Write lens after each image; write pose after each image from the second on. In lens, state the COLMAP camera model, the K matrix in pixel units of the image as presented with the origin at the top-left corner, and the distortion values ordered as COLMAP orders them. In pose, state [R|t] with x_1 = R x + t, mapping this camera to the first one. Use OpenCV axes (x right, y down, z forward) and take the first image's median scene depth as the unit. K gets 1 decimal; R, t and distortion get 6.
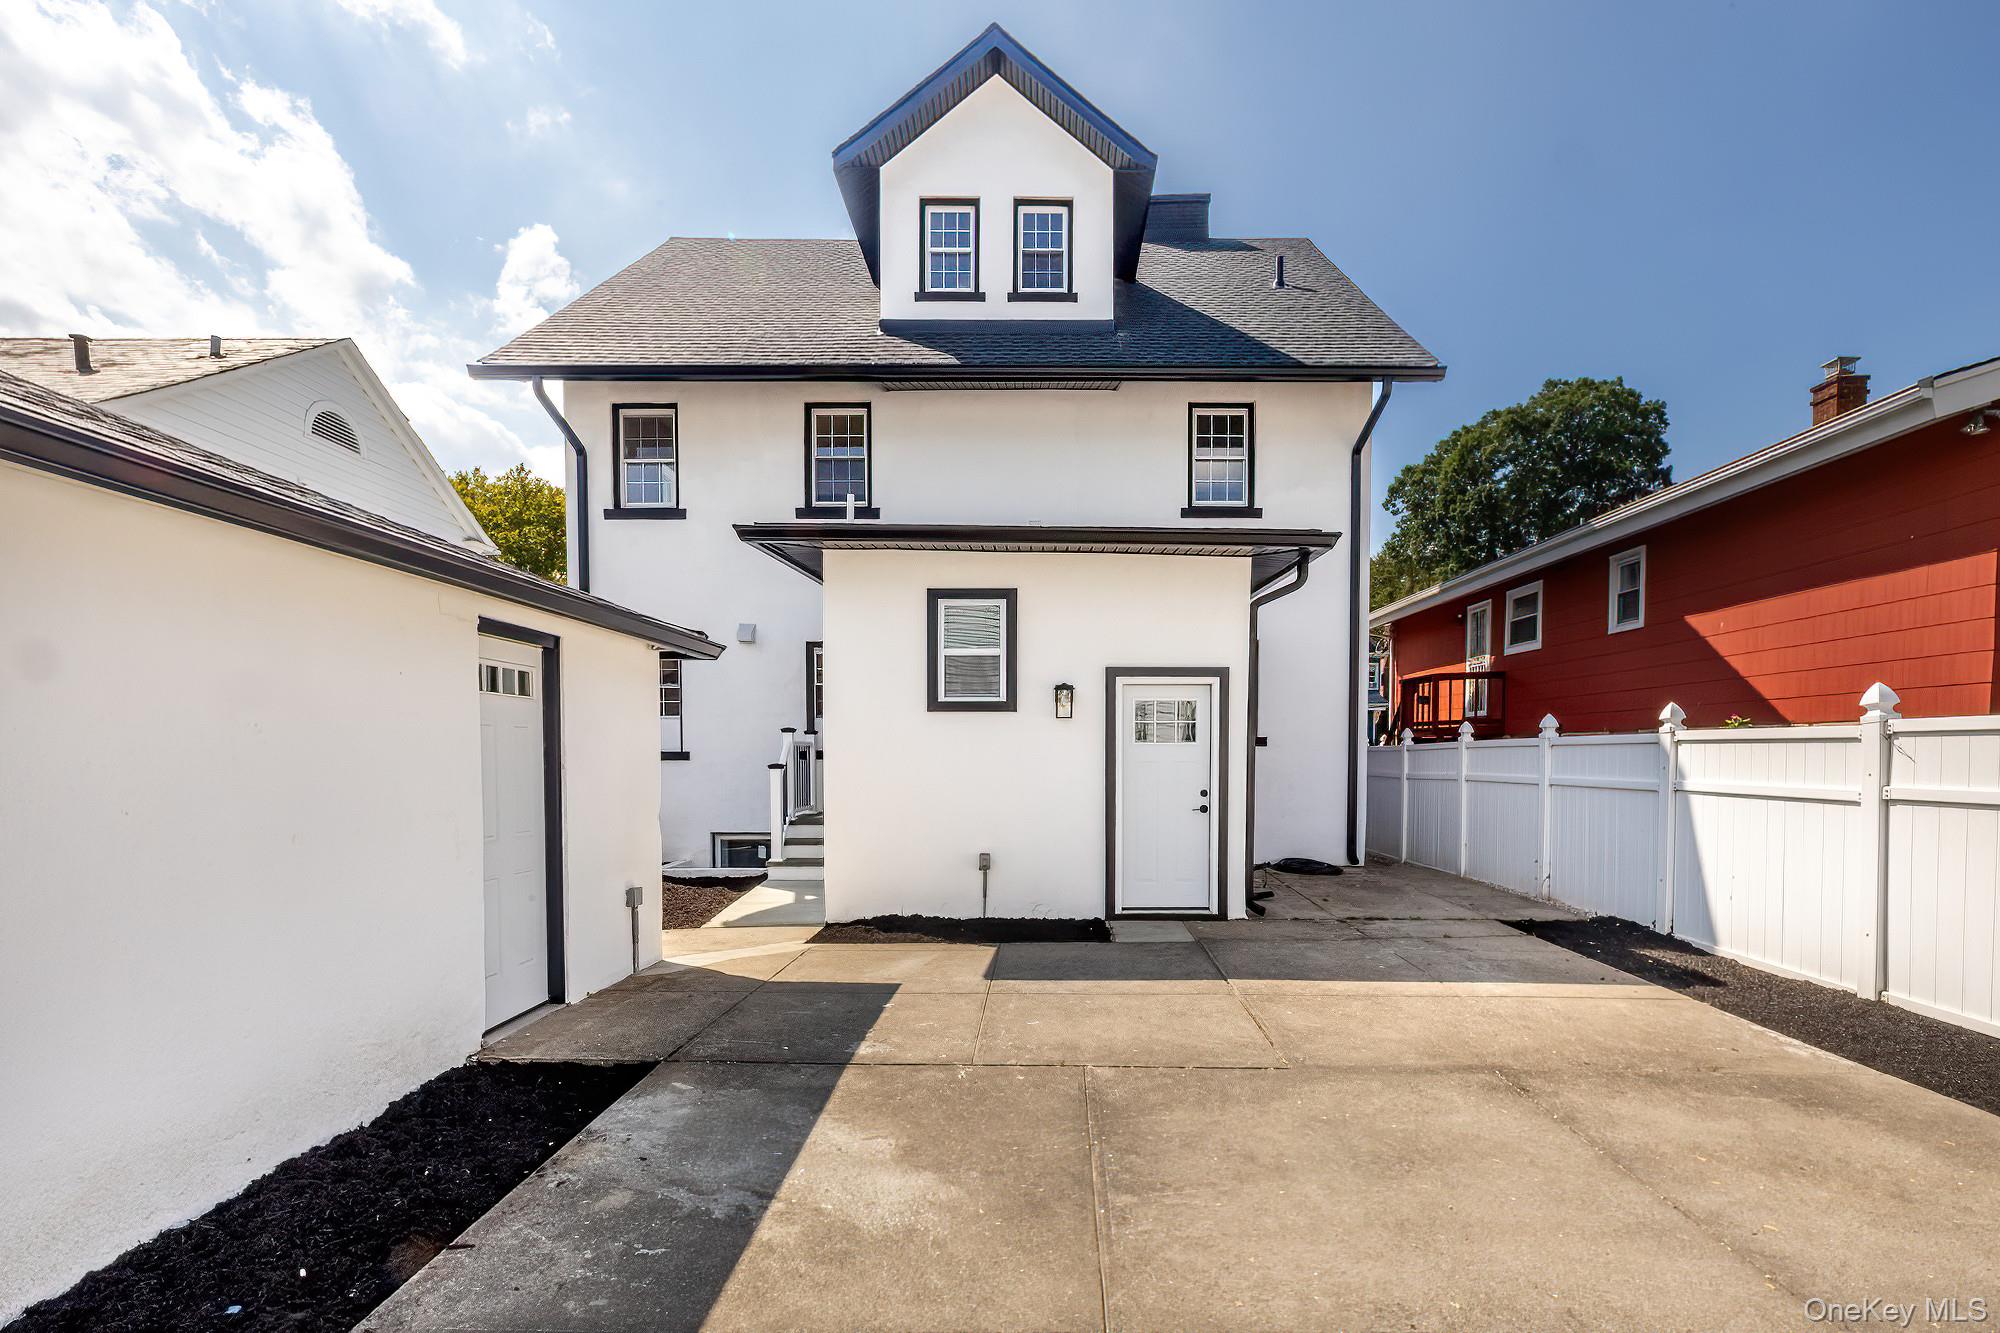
lens RADIAL K [[904.9, 0, 1048.7], [0, 904.9, 783.2], [0, 0, 1]] dist [0.000341, -0.000027]
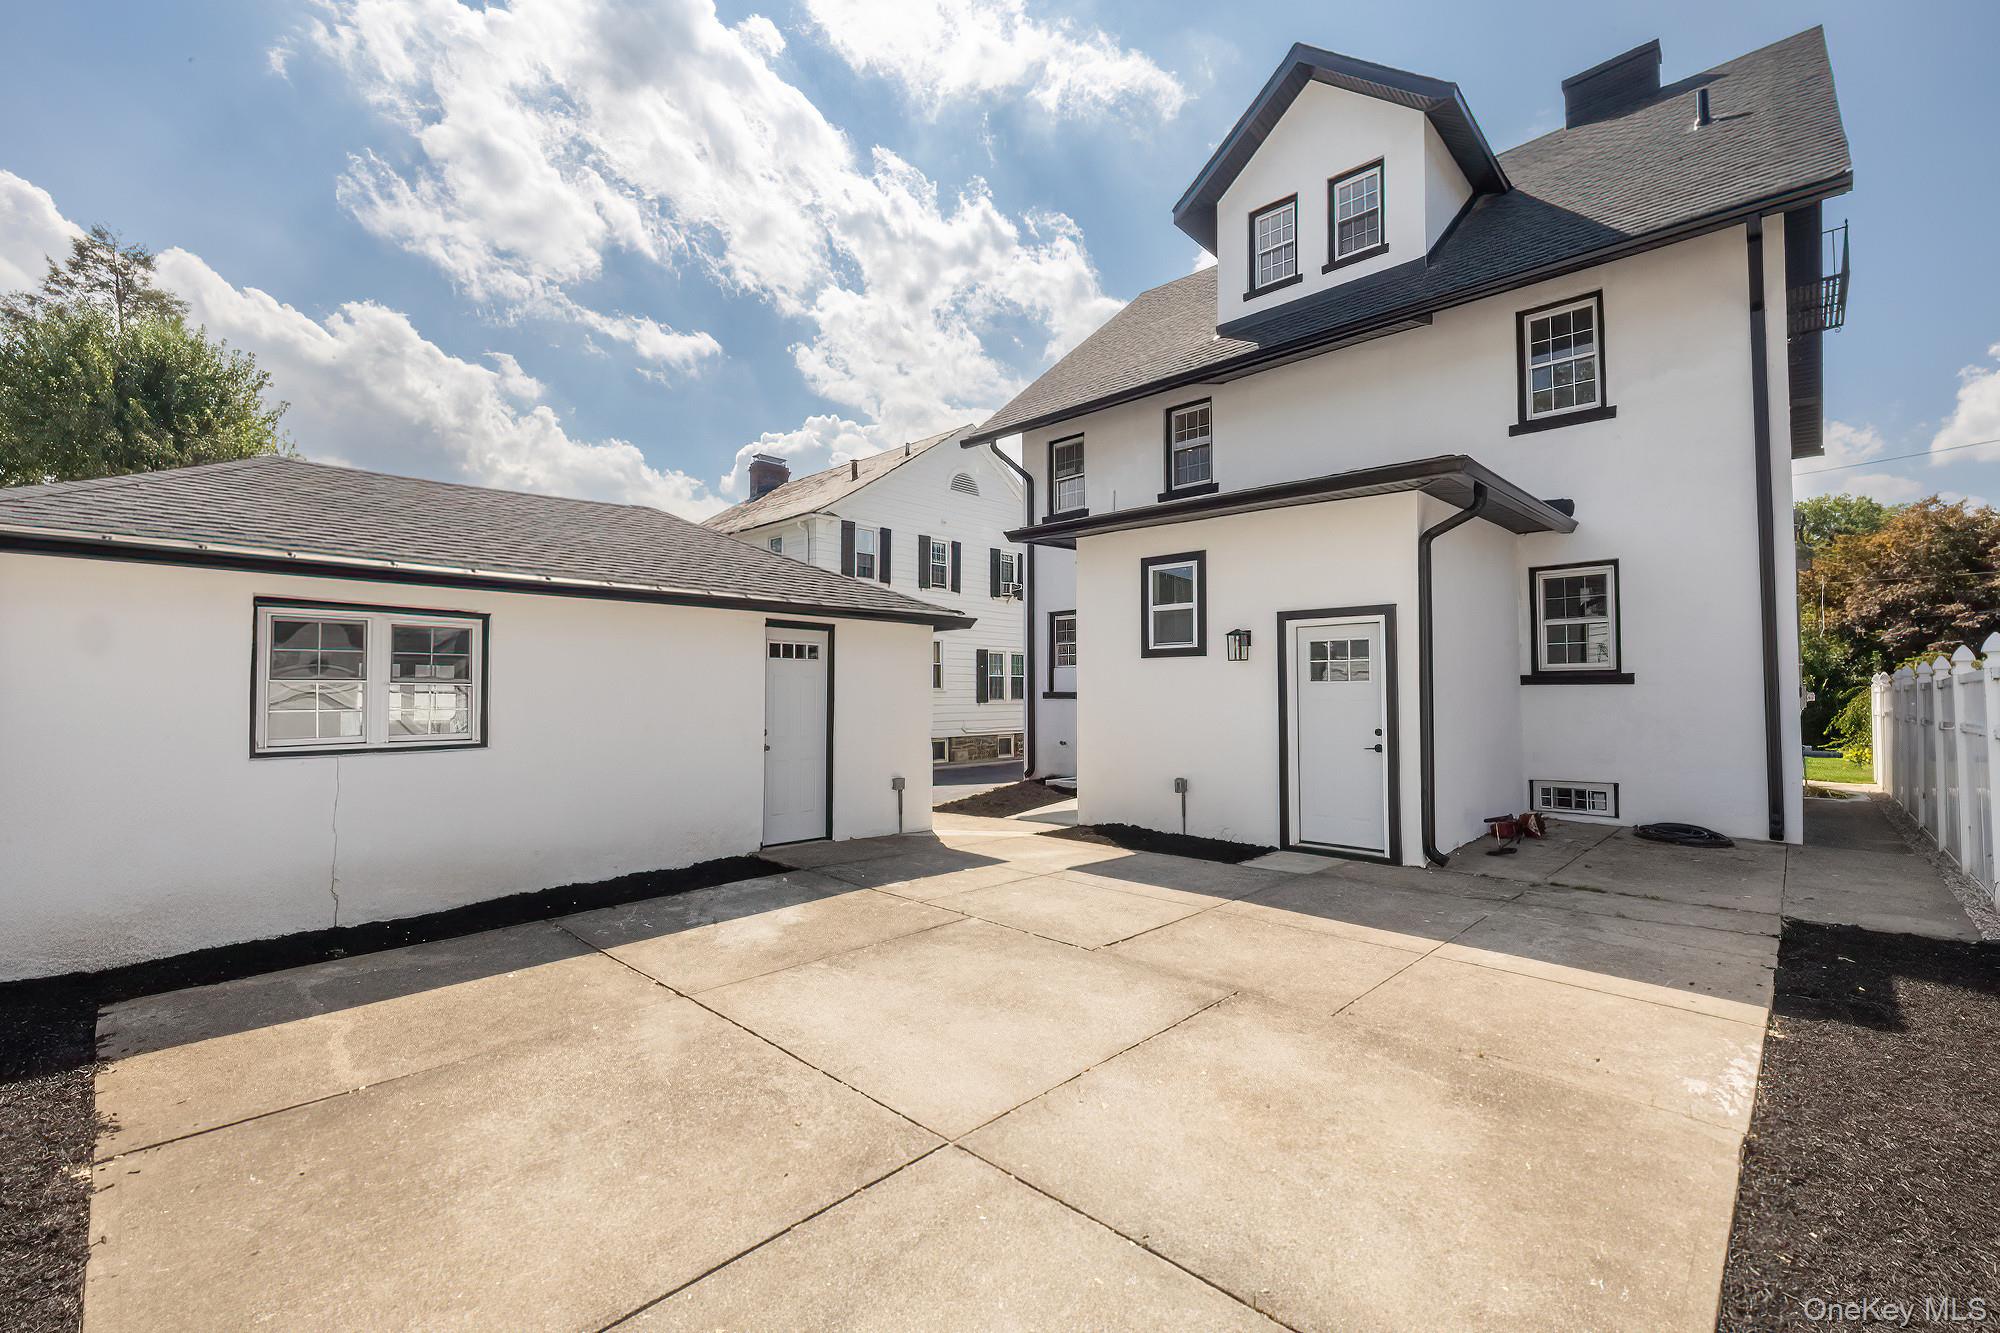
lens RADIAL K [[860.0, 0, 999.4], [0, 860.0, 666.0], [0, 0, 1]] dist [-0.001691, -0.000018]
pose [[0.709599, -0.022241, -0.704255, 0.548049], [-0.025313, 0.998052, -0.057025, 0.002883], [0.704151, 0.058291, 0.707654, 0.043162]]
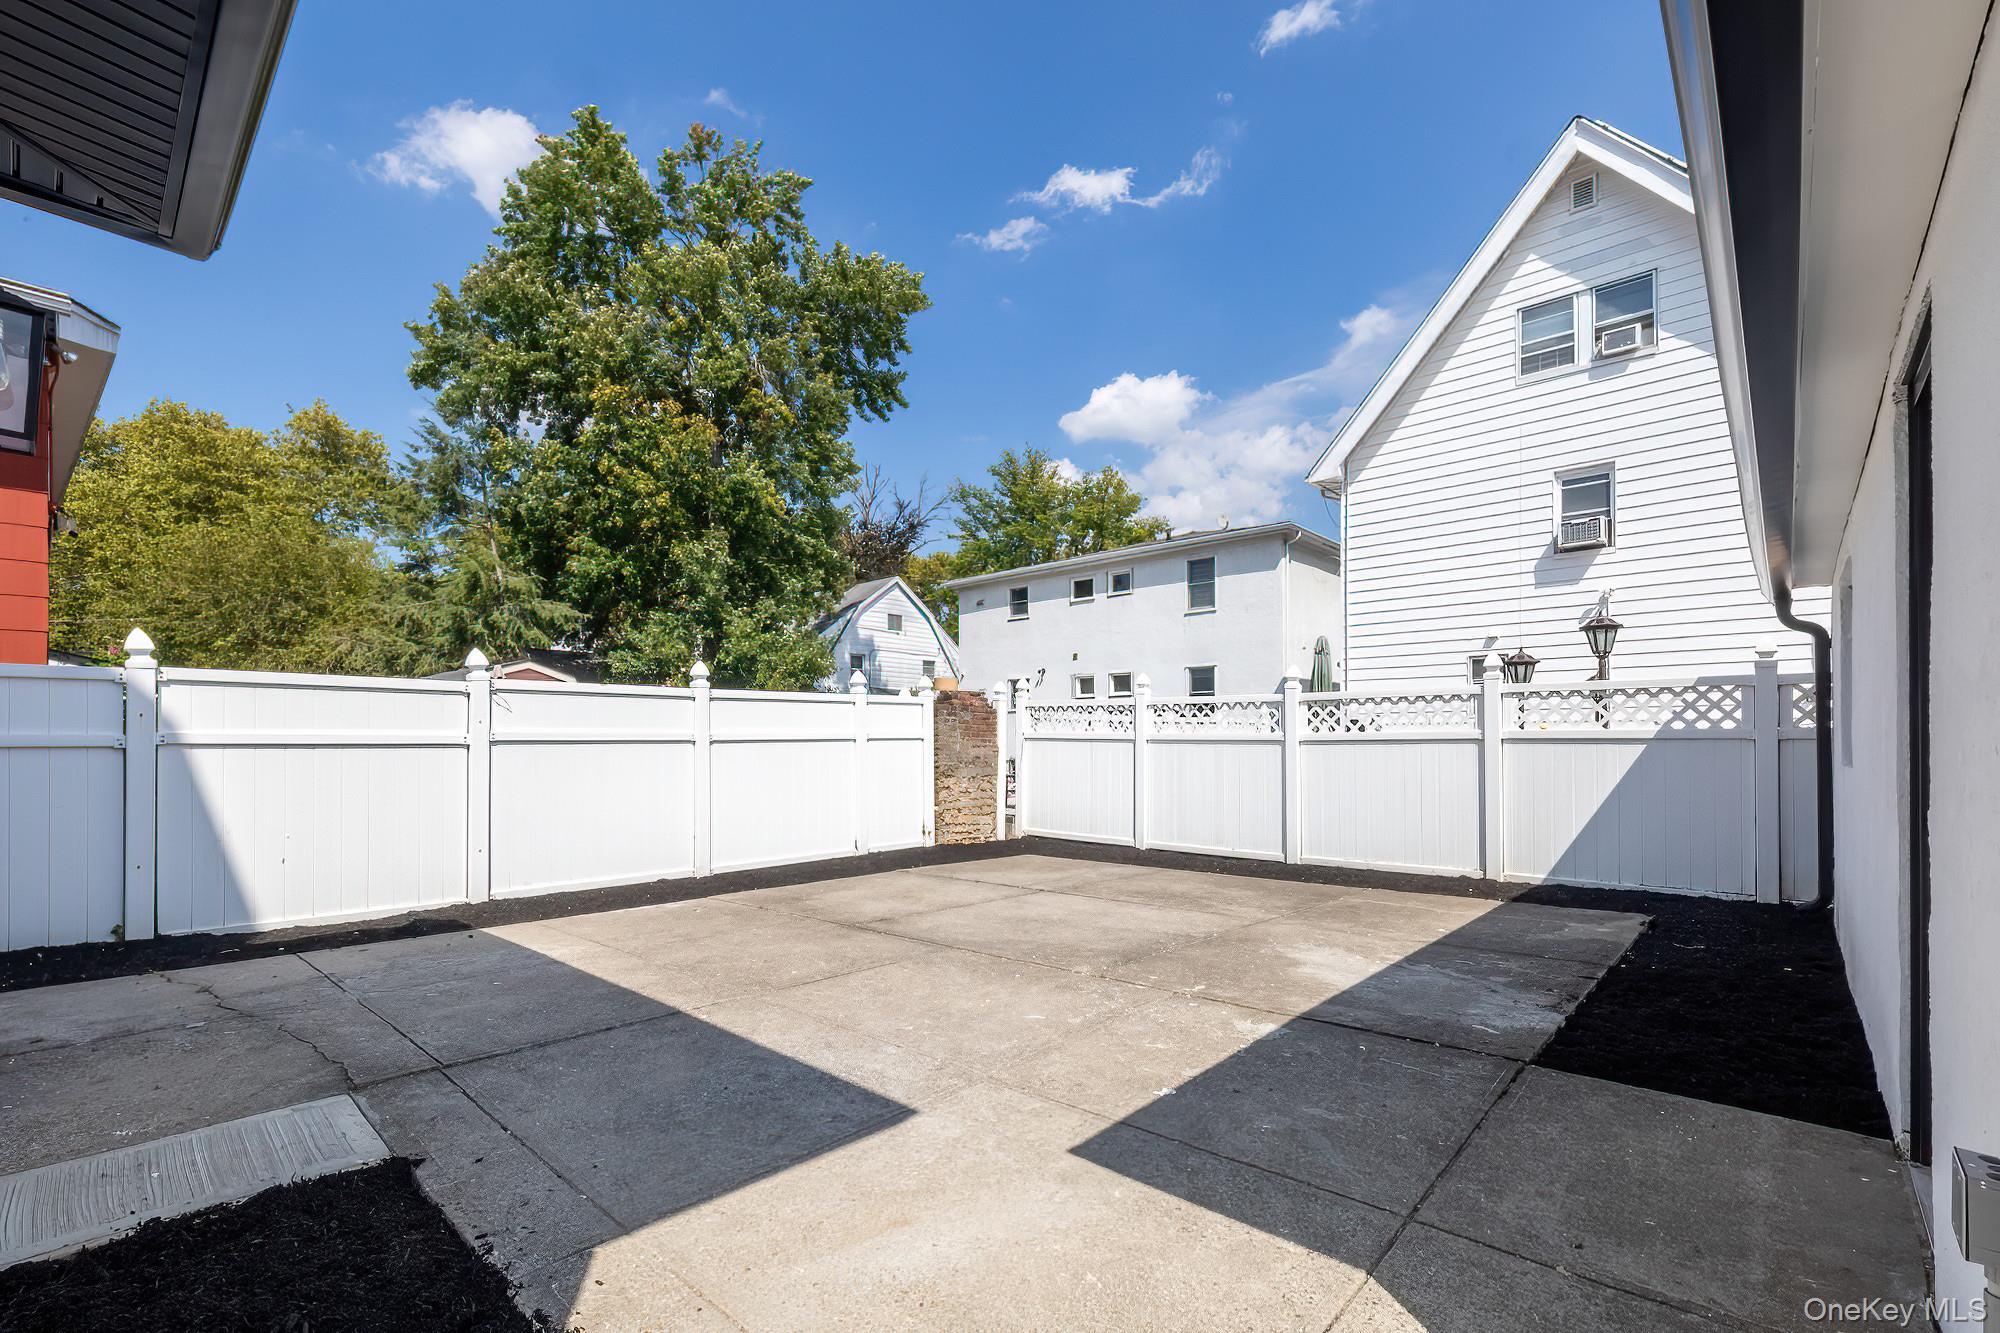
lens RADIAL K [[860.0, 0, 1049.0], [0, 860.0, 746.6], [0, 0, 1]] dist [-0.001691, -0.000018]
pose [[-0.760653, -0.000516, 0.649158, -0.321397], [0.026766, 0.999124, 0.032156, 0.005520], [-0.648607, 0.041835, -0.759973, 0.981964]]
